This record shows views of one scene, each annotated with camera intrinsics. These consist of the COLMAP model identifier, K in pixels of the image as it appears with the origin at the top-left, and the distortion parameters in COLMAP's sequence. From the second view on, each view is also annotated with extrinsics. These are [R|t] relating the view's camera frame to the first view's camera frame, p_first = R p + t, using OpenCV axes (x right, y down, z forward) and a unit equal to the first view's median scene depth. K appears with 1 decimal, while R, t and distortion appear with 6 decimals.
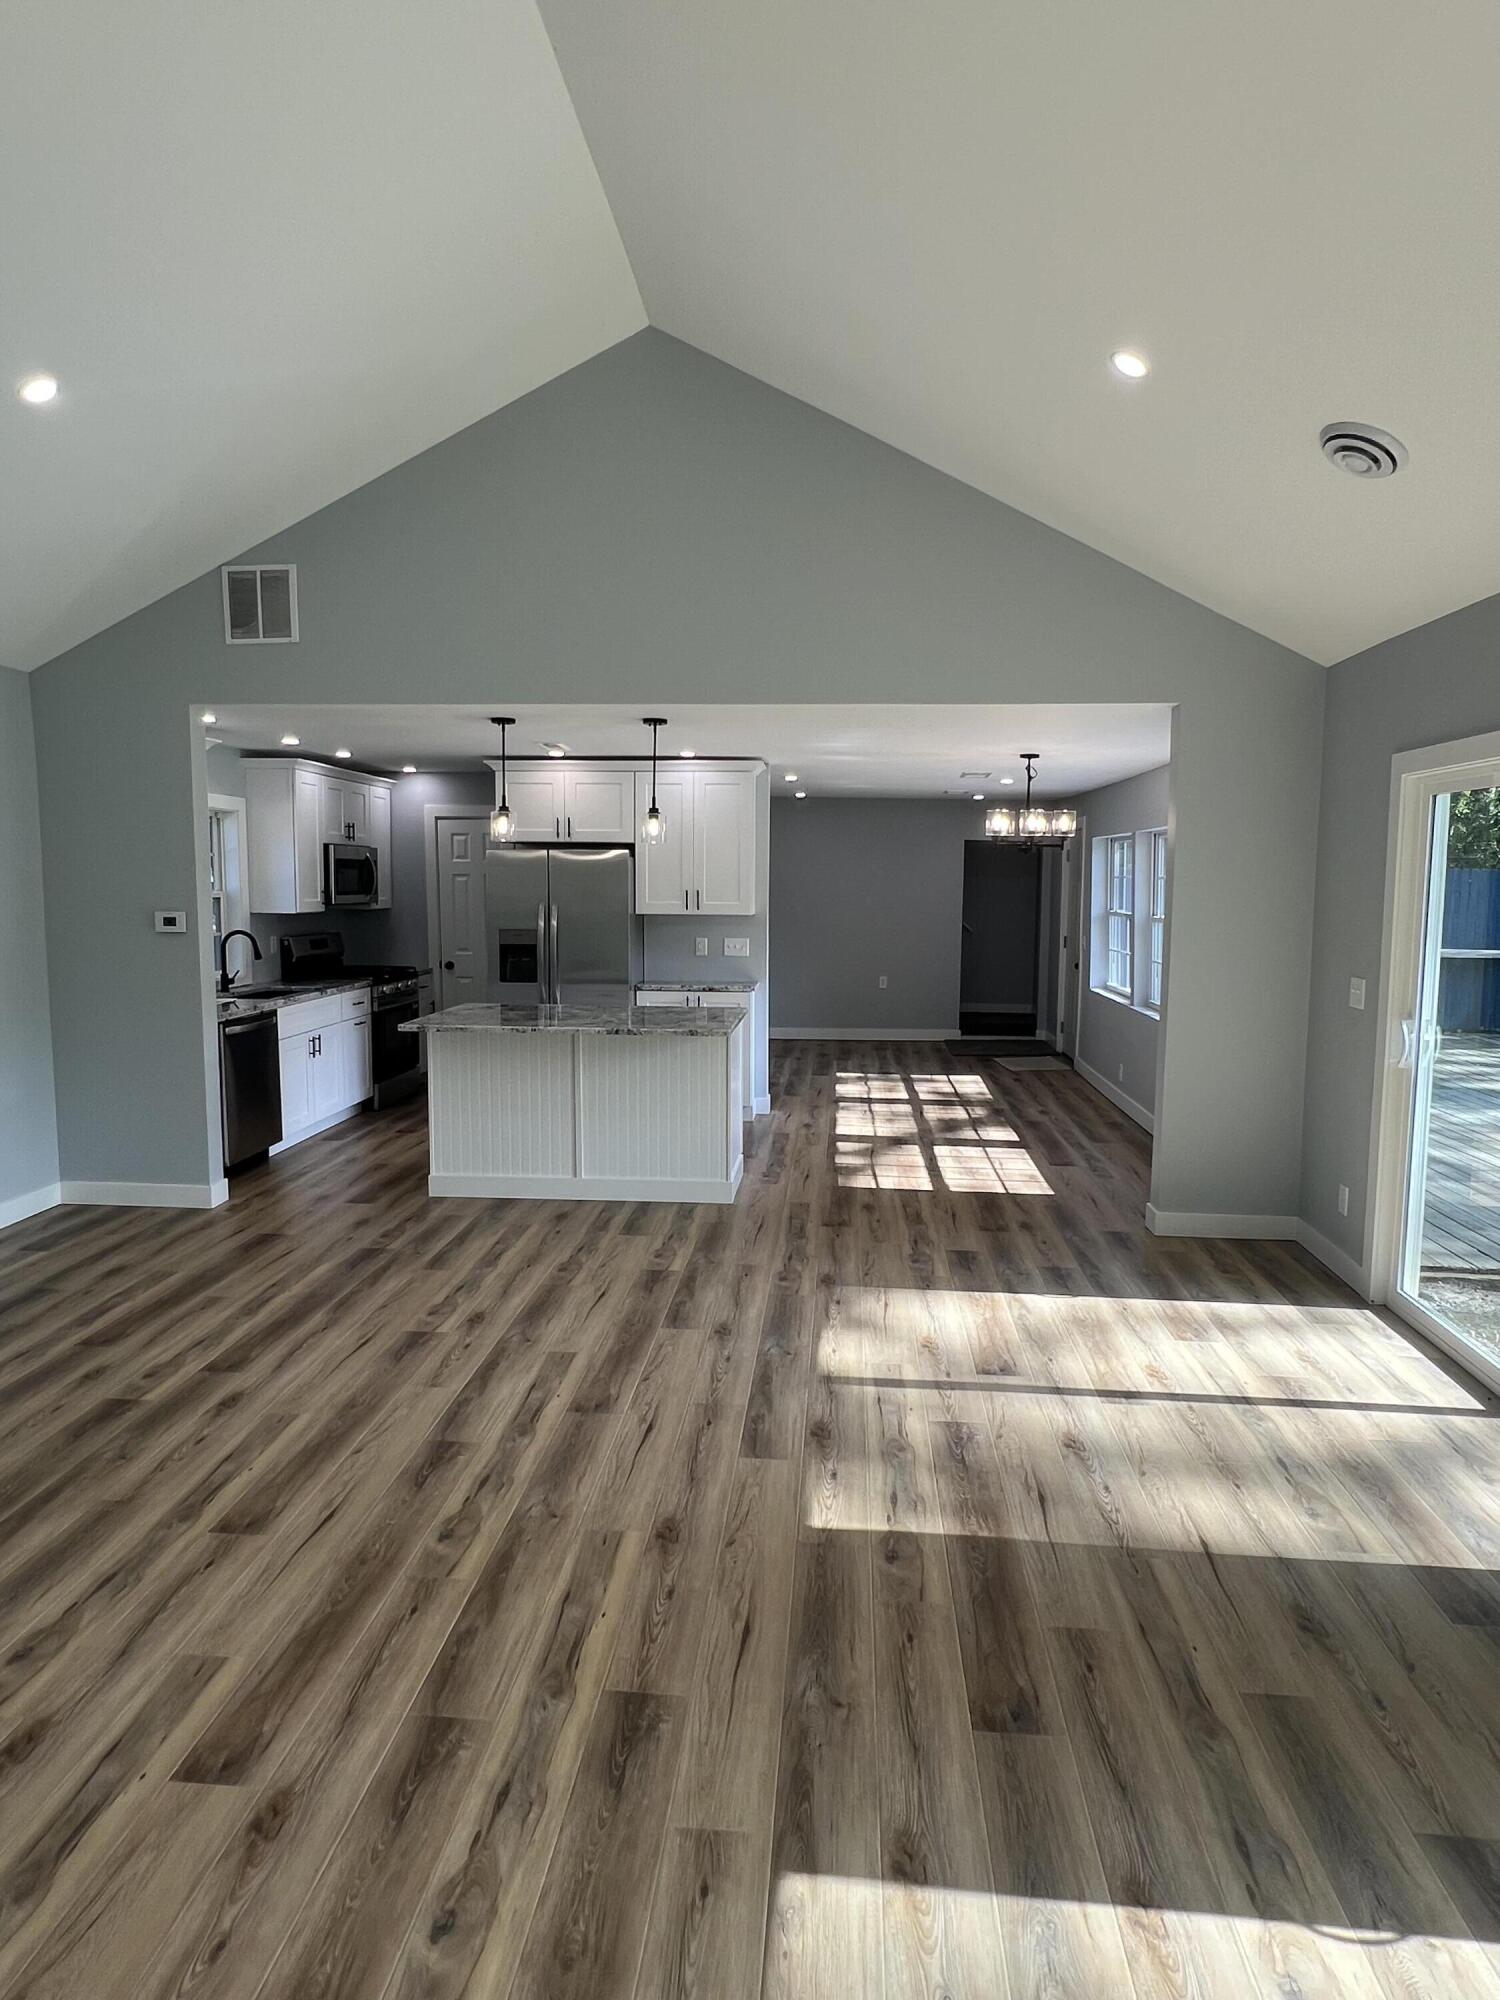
lens RADIAL K [[1136.1, 0, 750.0], [0, 1136.1, 1000.0], [0, 0, 1]] dist [0.002355, -0.001324]
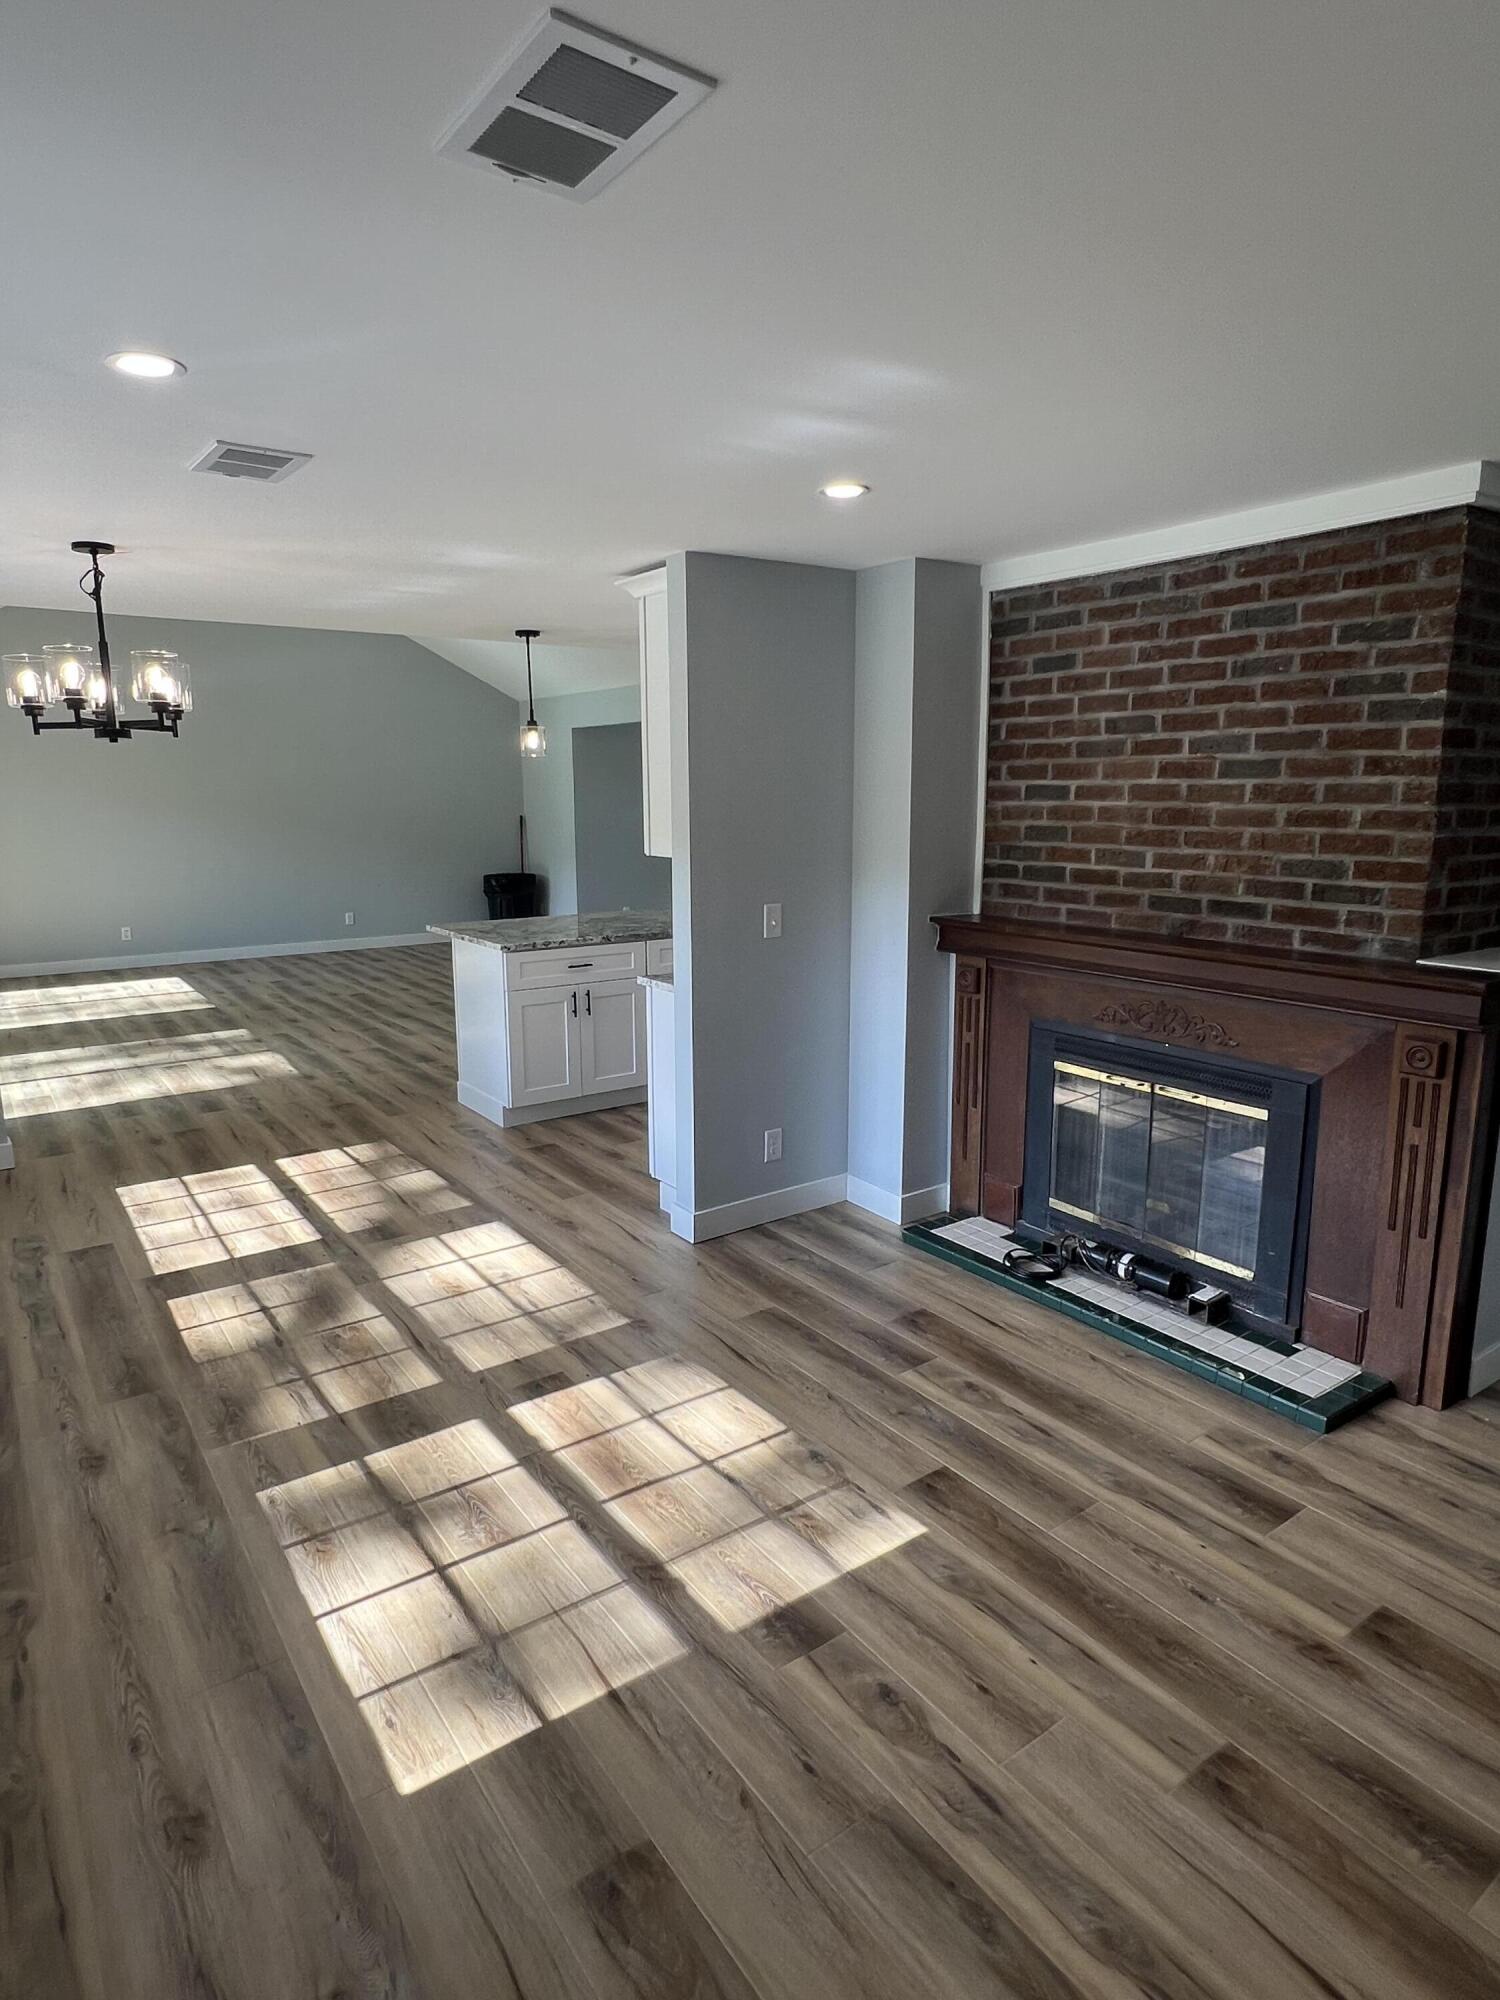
lens RADIAL K [[1136.1, 0, 750.0], [0, 1136.1, 1000.0], [0, 0, 1]] dist [0.002355, -0.001324]
pose [[-0.758772, 0.117969, -0.640584, 0.449885], [-0.069354, 0.963239, 0.259539, -0.208343], [0.647653, 0.241359, -0.722697, 1.936869]]
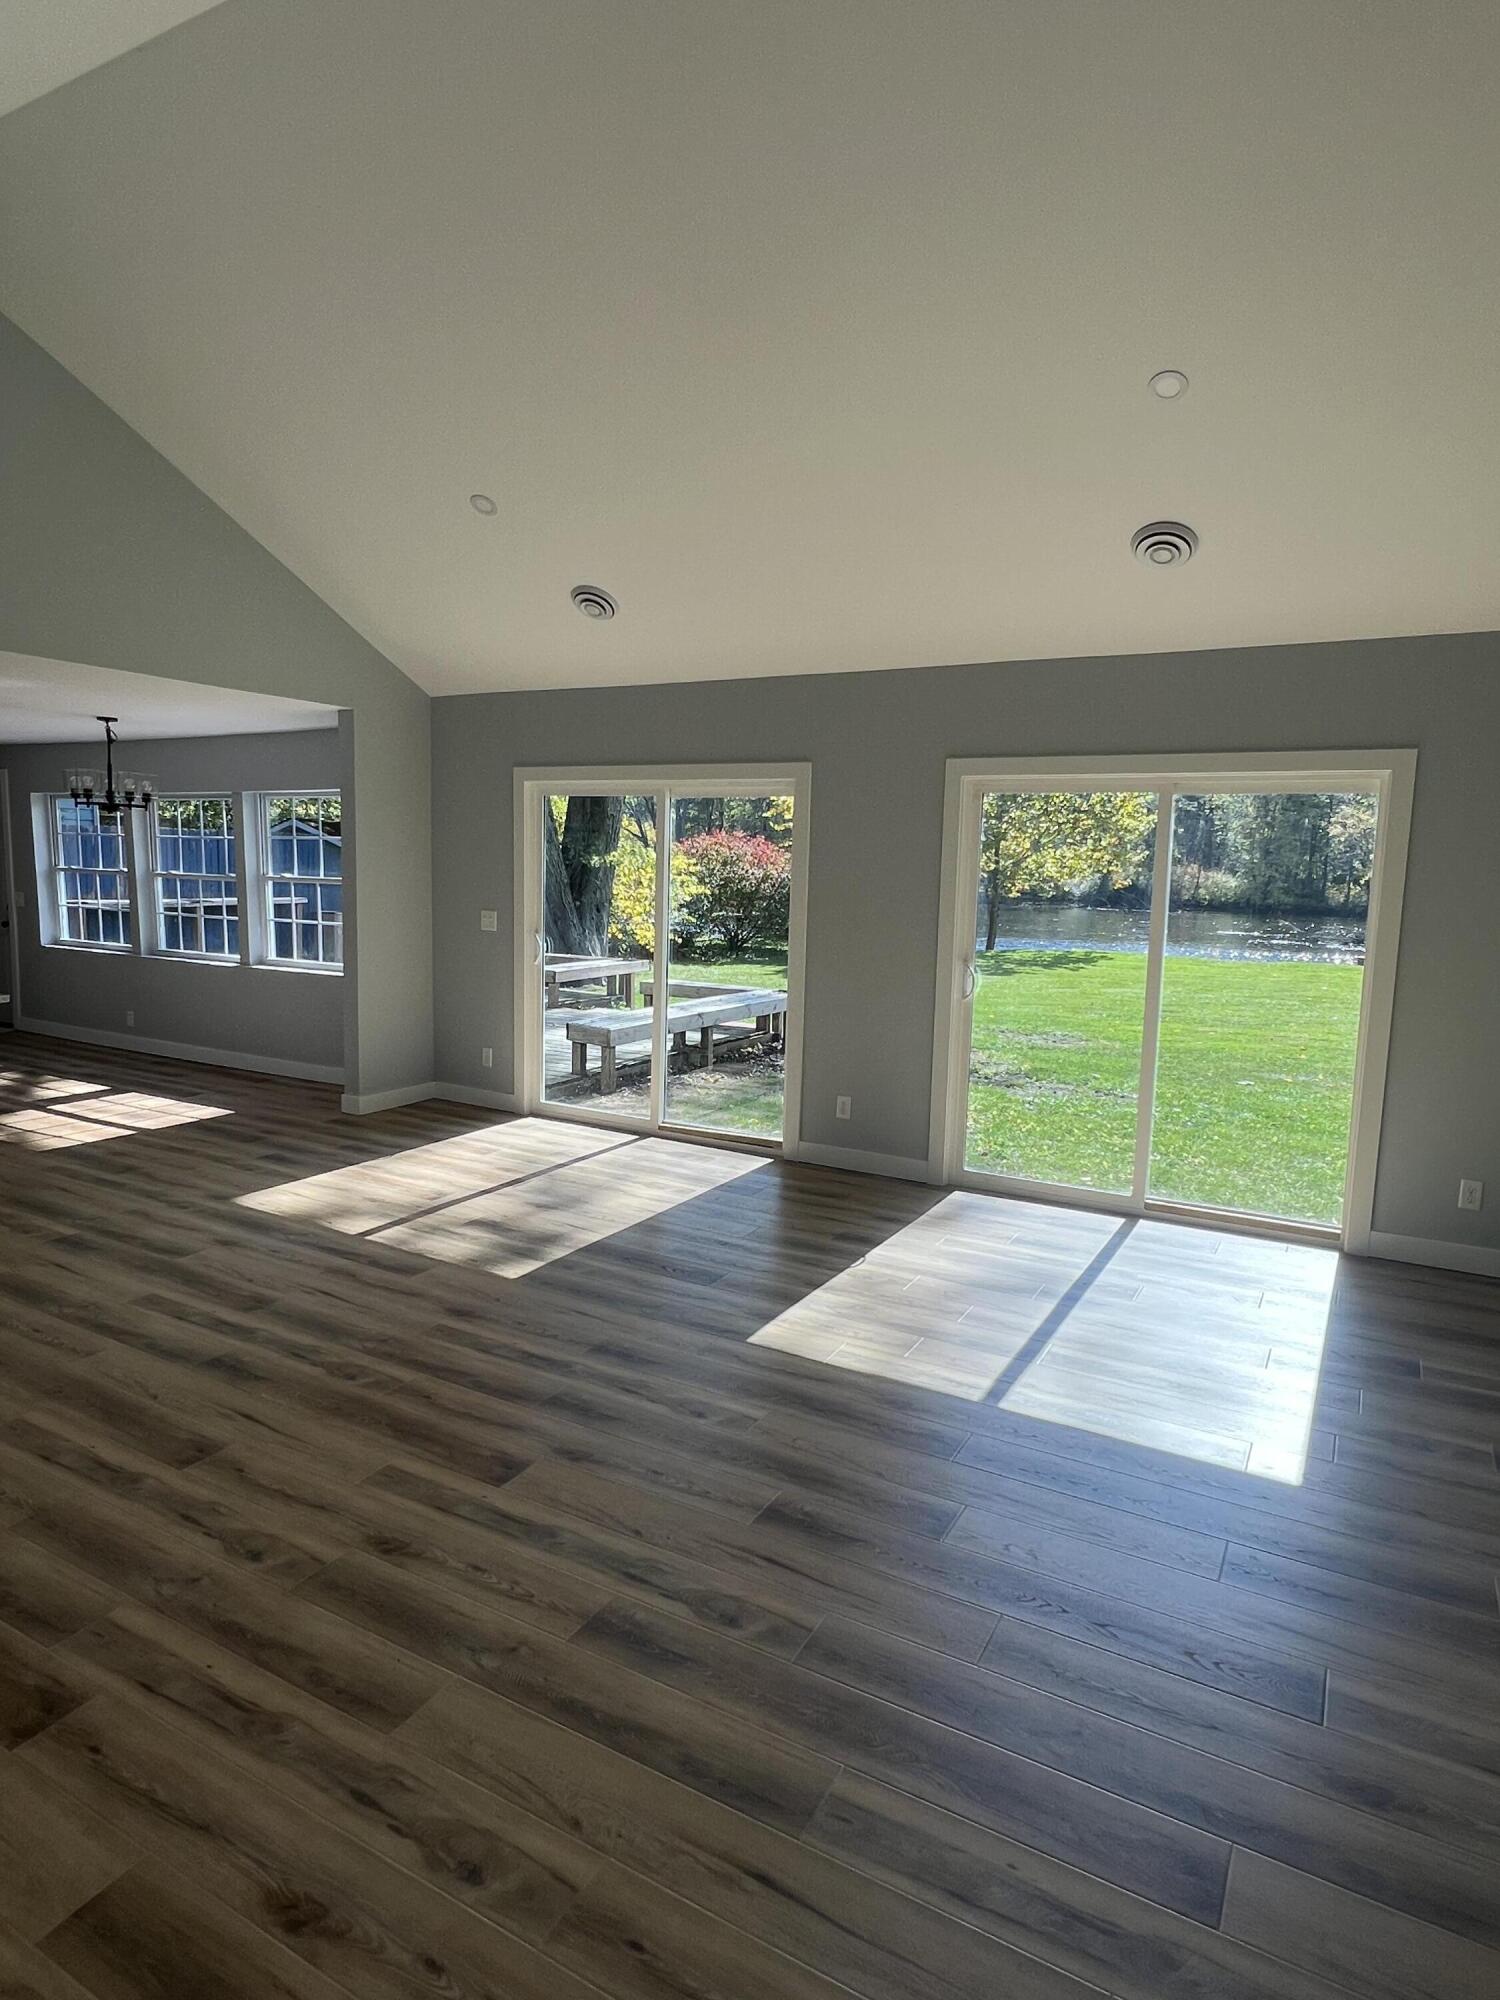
lens RADIAL K [[1136.1, 0, 750.0], [0, 1136.1, 1000.0], [0, 0, 1]] dist [0.002355, -0.001324]
pose [[0.408027, -0.109425, 0.906389, -0.594338], [0.073600, 0.993502, 0.086810, -0.005063], [-0.909999, 0.031290, 0.413429, 0.043312]]
